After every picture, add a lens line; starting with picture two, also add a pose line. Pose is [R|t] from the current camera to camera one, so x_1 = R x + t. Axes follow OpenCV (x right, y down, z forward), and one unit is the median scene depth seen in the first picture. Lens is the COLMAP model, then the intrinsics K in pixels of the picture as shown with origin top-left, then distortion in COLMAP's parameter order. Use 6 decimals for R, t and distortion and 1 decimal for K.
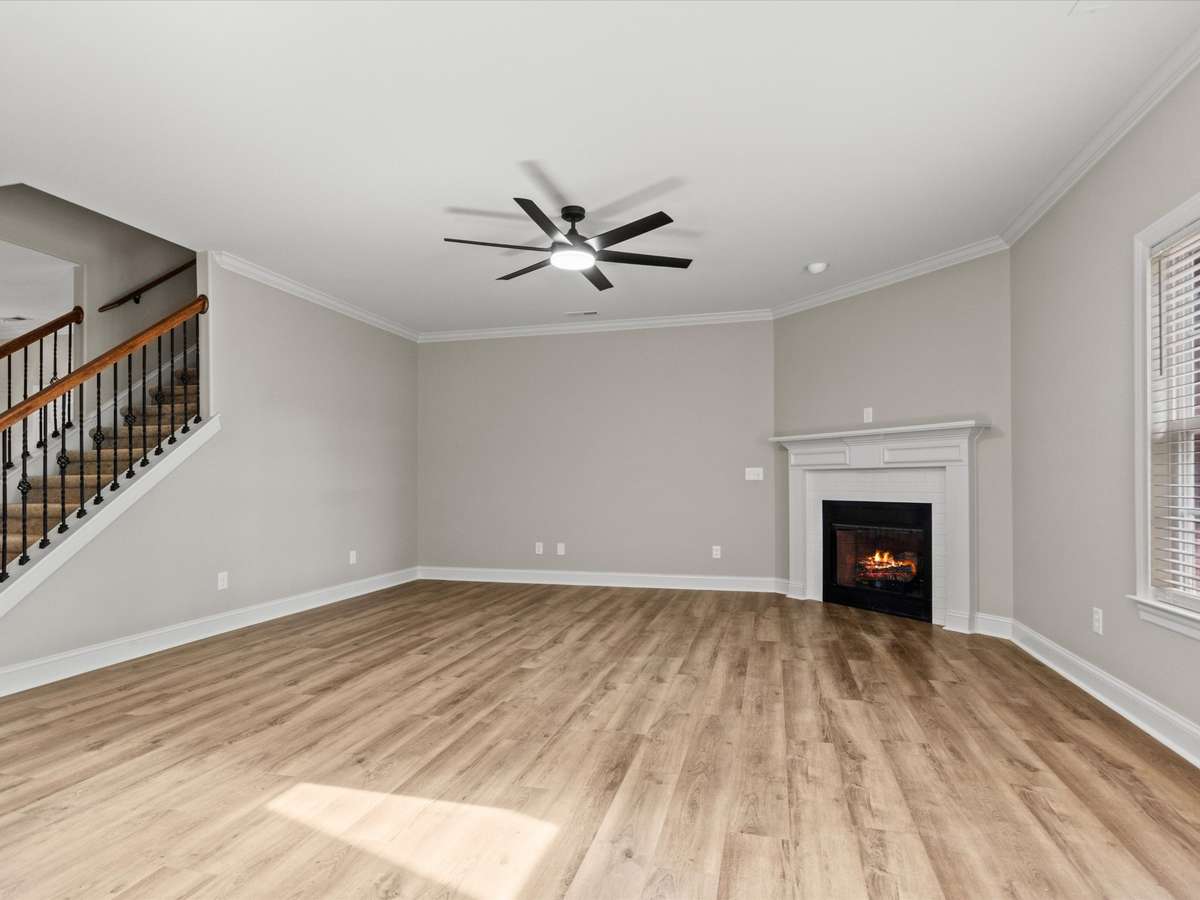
lens RADIAL K [[671.6, 0, 597.0], [0, 671.6, 477.9], [0, 0, 1]] dist [-0.000077, 0.000455]
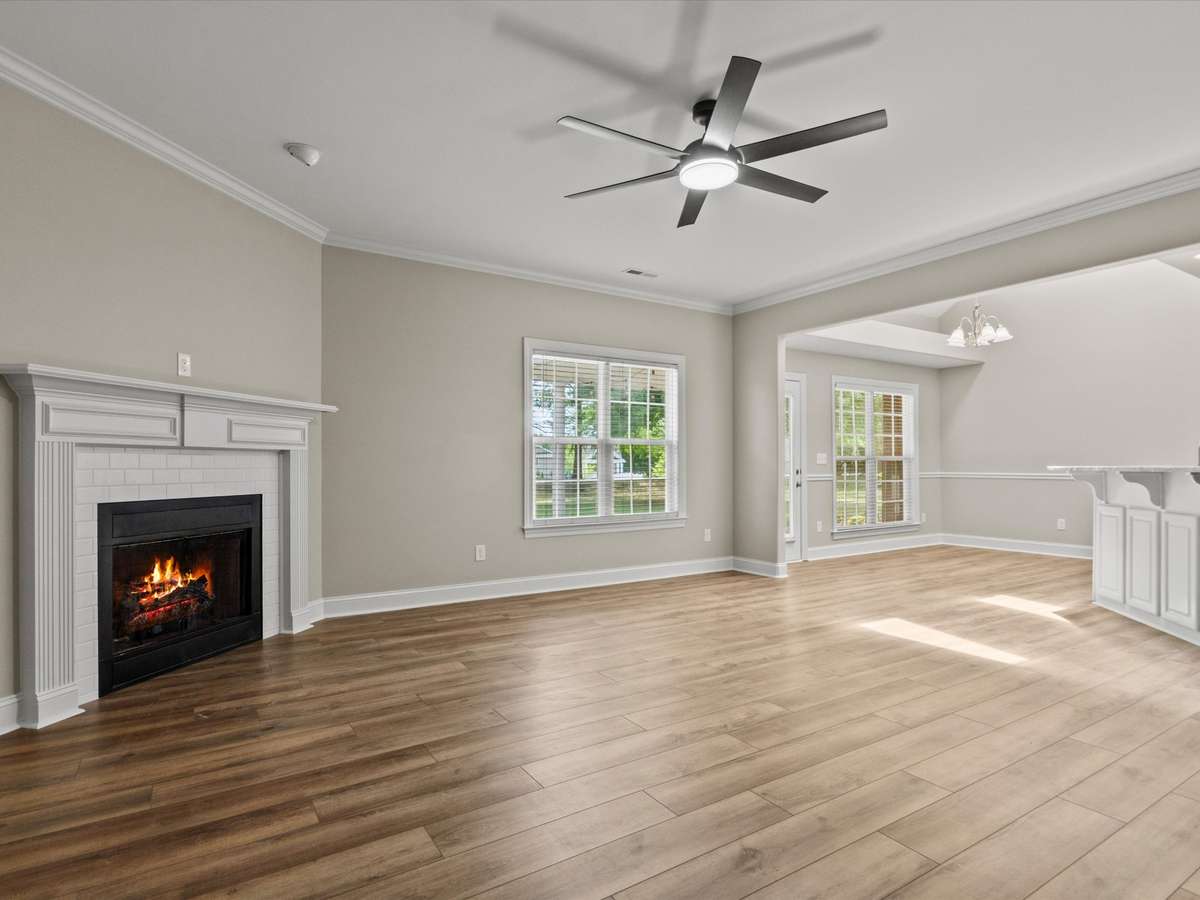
lens RADIAL K [[726.6, 0, 584.7], [0, 726.6, 469.0], [0, 0, 1]] dist [0.002708, 0.000707]
pose [[-0.762429, 0.001659, 0.647070, -0.428717], [0.000052, 0.999997, -0.002502, 0.010435], [-0.647072, -0.001873, -0.762427, 1.602610]]
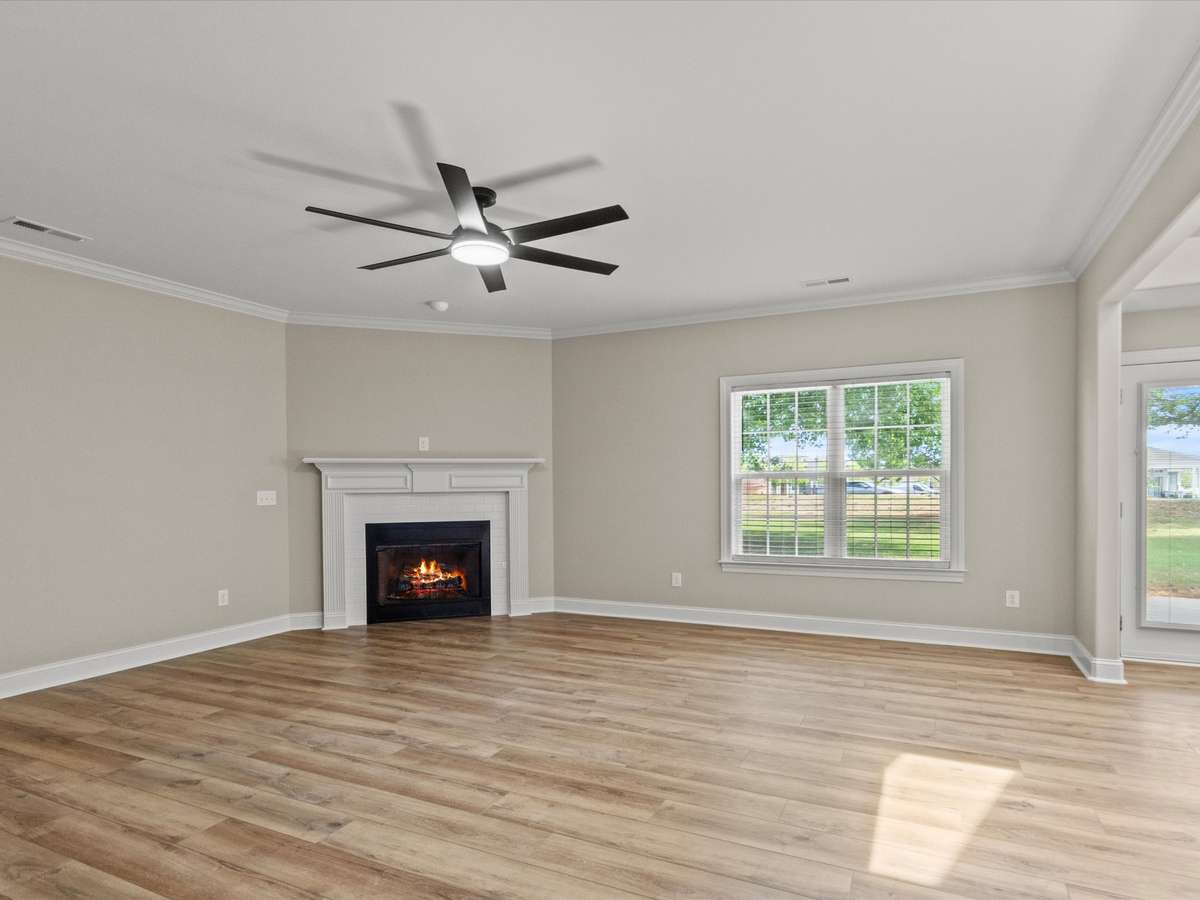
lens RADIAL K [[659.2, 0, 576.4], [0, 659.2, 493.0], [0, 0, 1]] dist [0.004684, 0.001229]
pose [[0.196428, -0.015041, 0.980403, -0.765228], [0.003527, 0.999887, 0.014633, -0.034844], [-0.980512, 0.000584, 0.196459, 0.673331]]
